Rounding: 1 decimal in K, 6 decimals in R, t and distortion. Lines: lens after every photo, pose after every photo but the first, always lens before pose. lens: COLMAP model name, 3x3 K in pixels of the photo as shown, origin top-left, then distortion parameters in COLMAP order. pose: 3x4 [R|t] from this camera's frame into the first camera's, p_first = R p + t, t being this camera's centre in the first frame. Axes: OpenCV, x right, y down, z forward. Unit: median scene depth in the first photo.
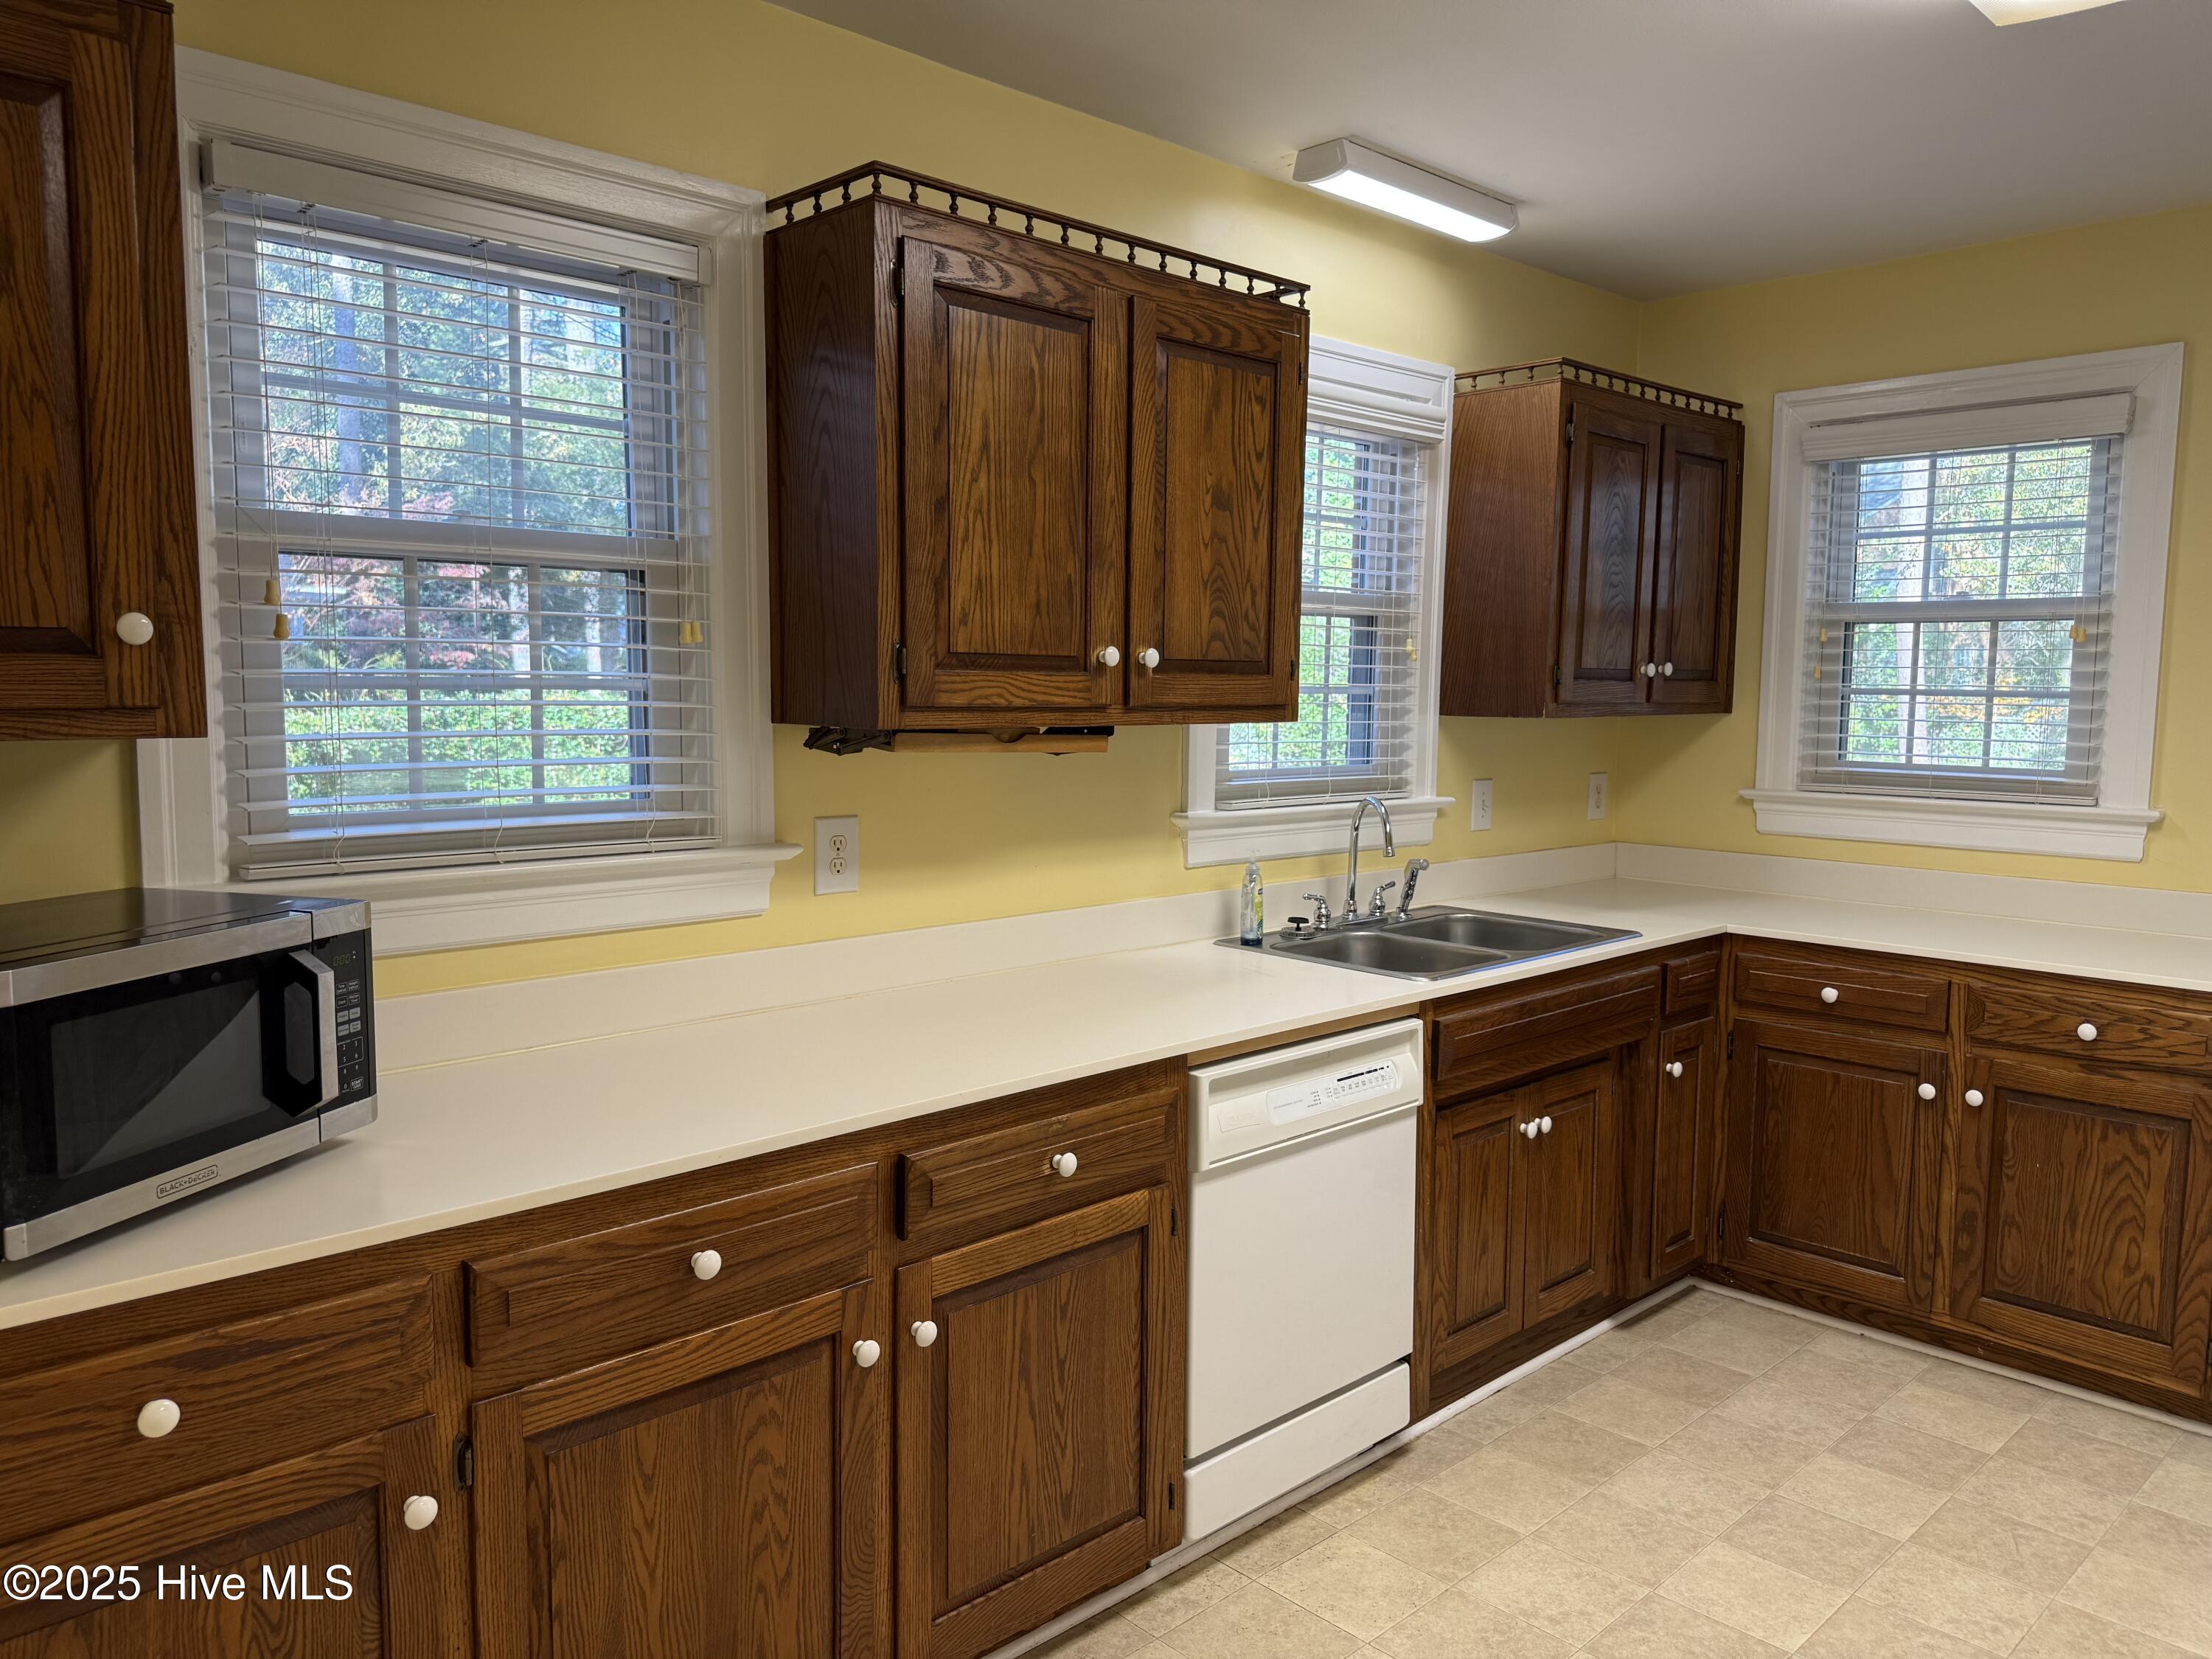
lens RADIAL K [[1566.7, 0, 1102.4], [0, 1566.7, 837.7], [0, 0, 1]] dist [0.035825, -0.019154]
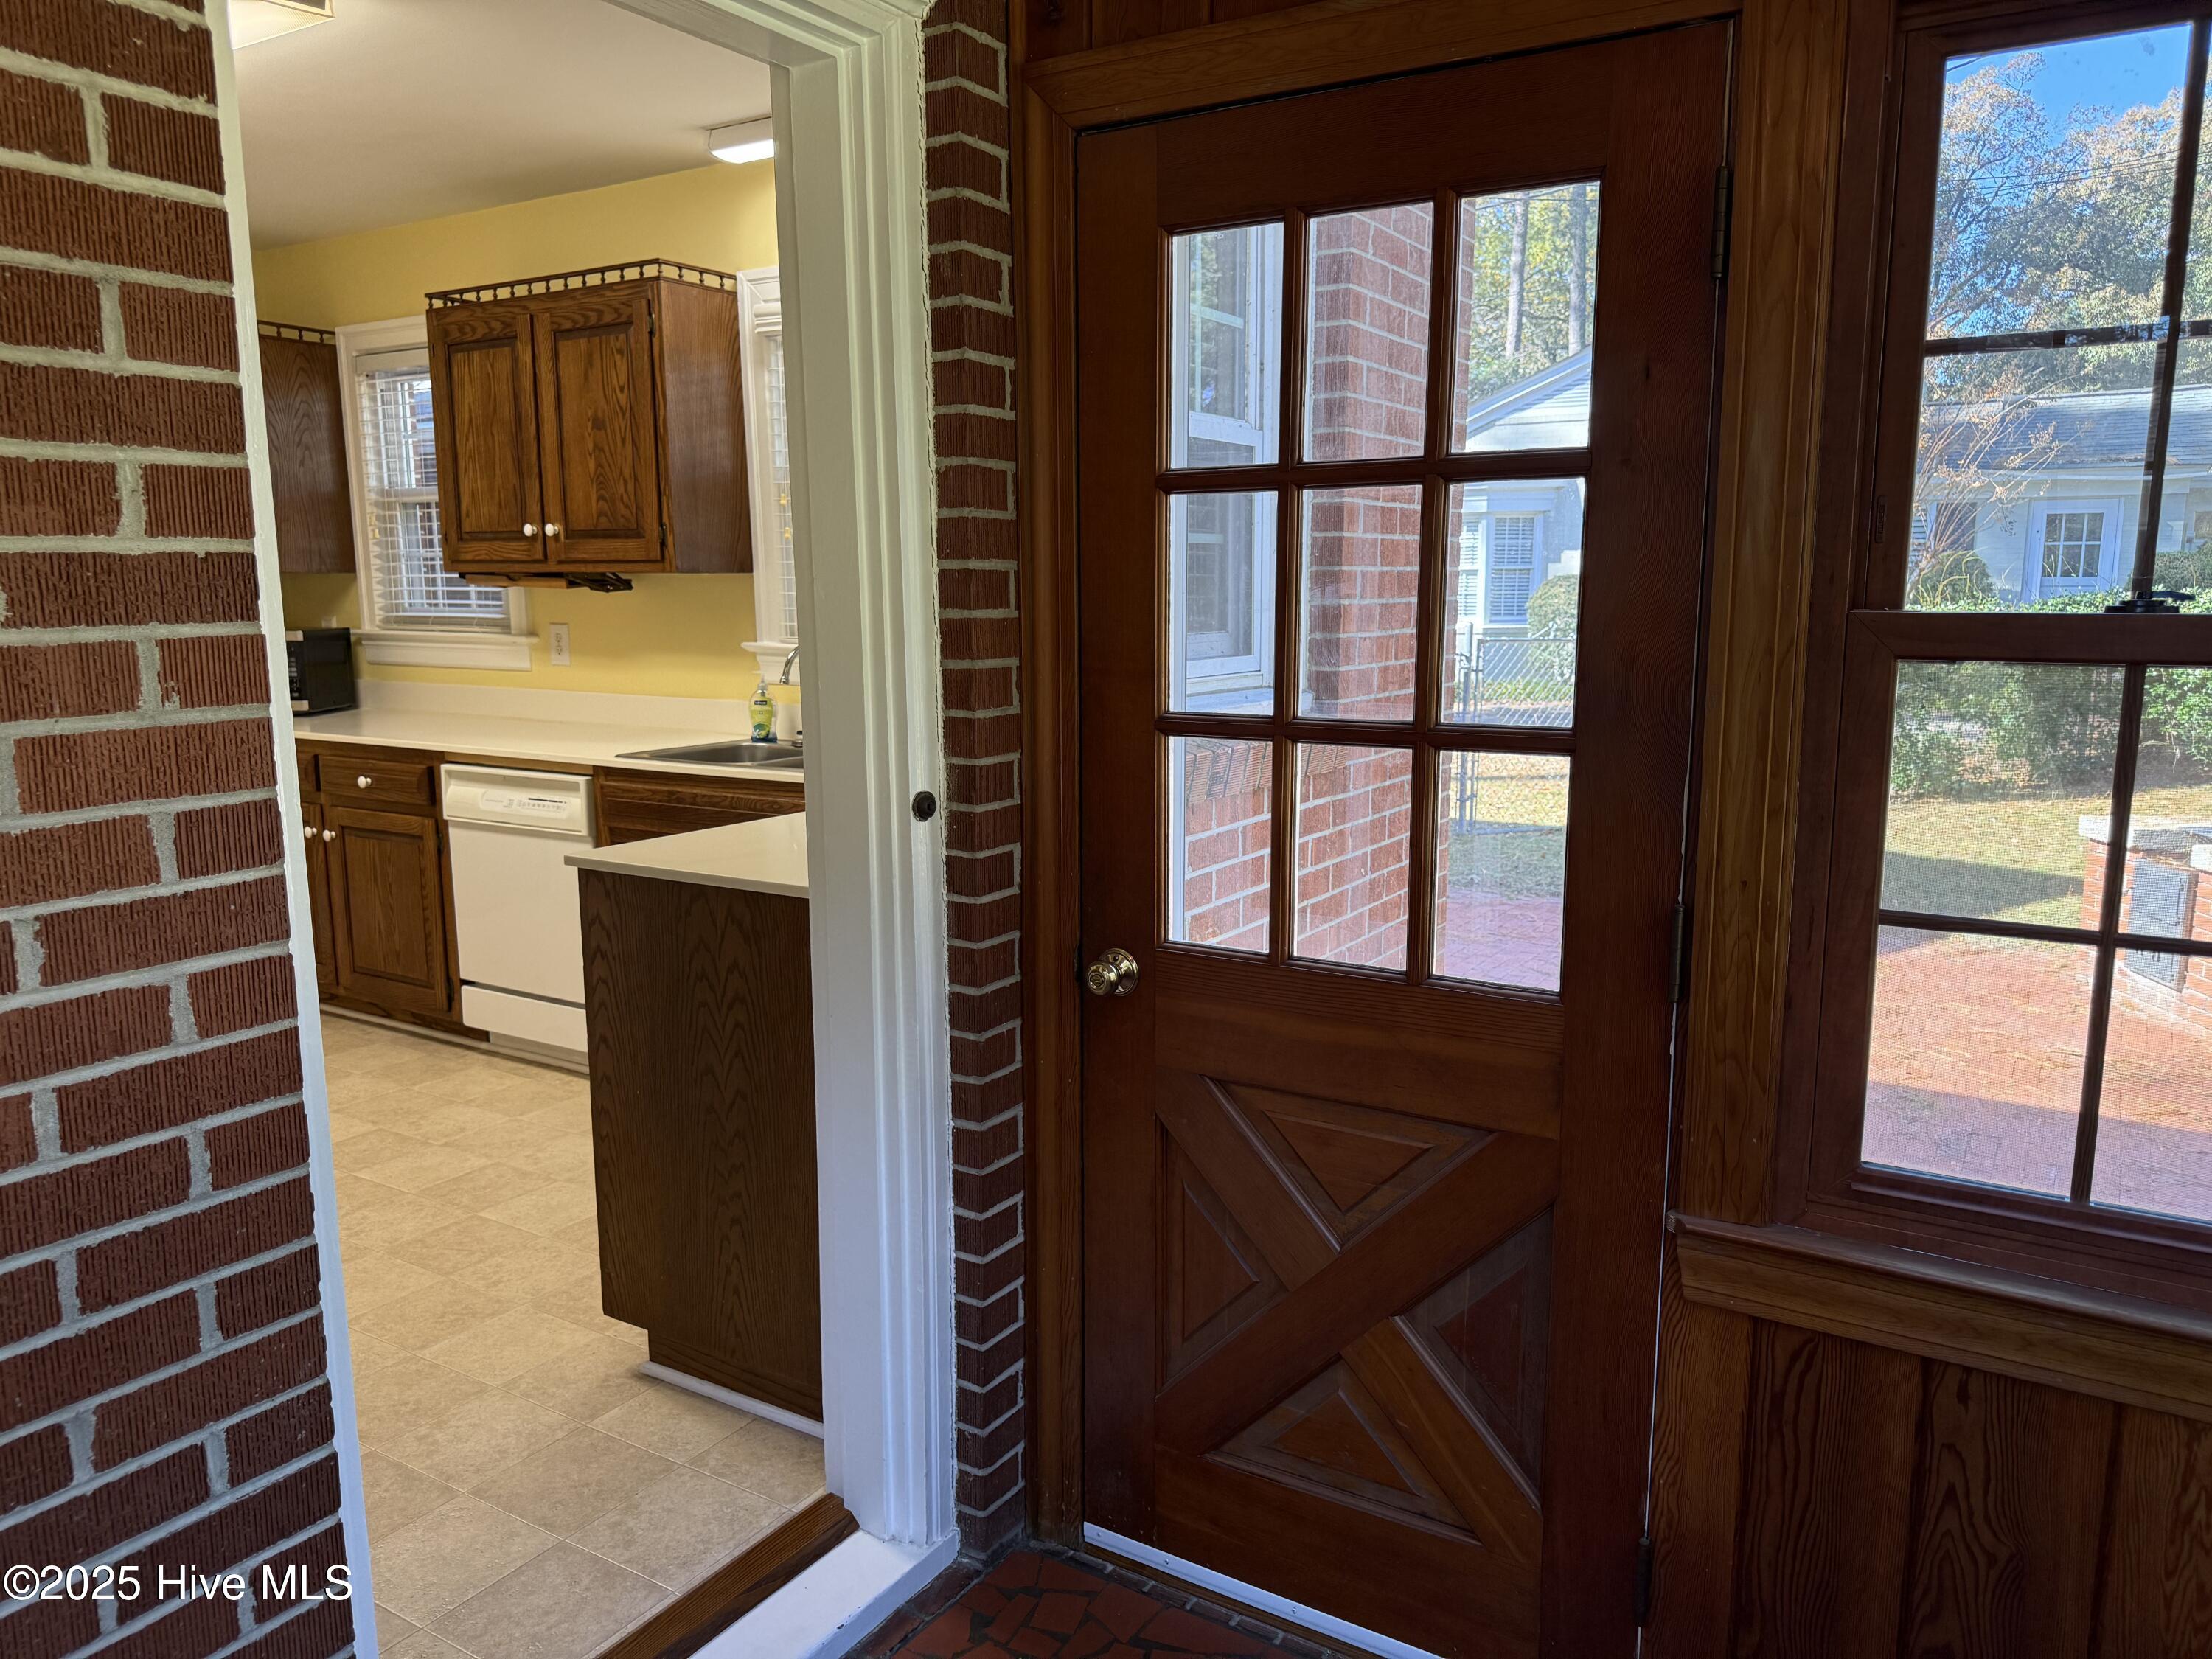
lens RADIAL K [[1566.7, 0, 1109.1], [0, 1566.7, 816.1], [0, 0, 1]] dist [0.035825, -0.019154]
pose [[0.240079, 0.129679, -0.962053, 1.870963], [-0.090326, 0.989722, 0.110867, -0.054021], [0.966542, 0.060282, 0.249324, 1.207305]]
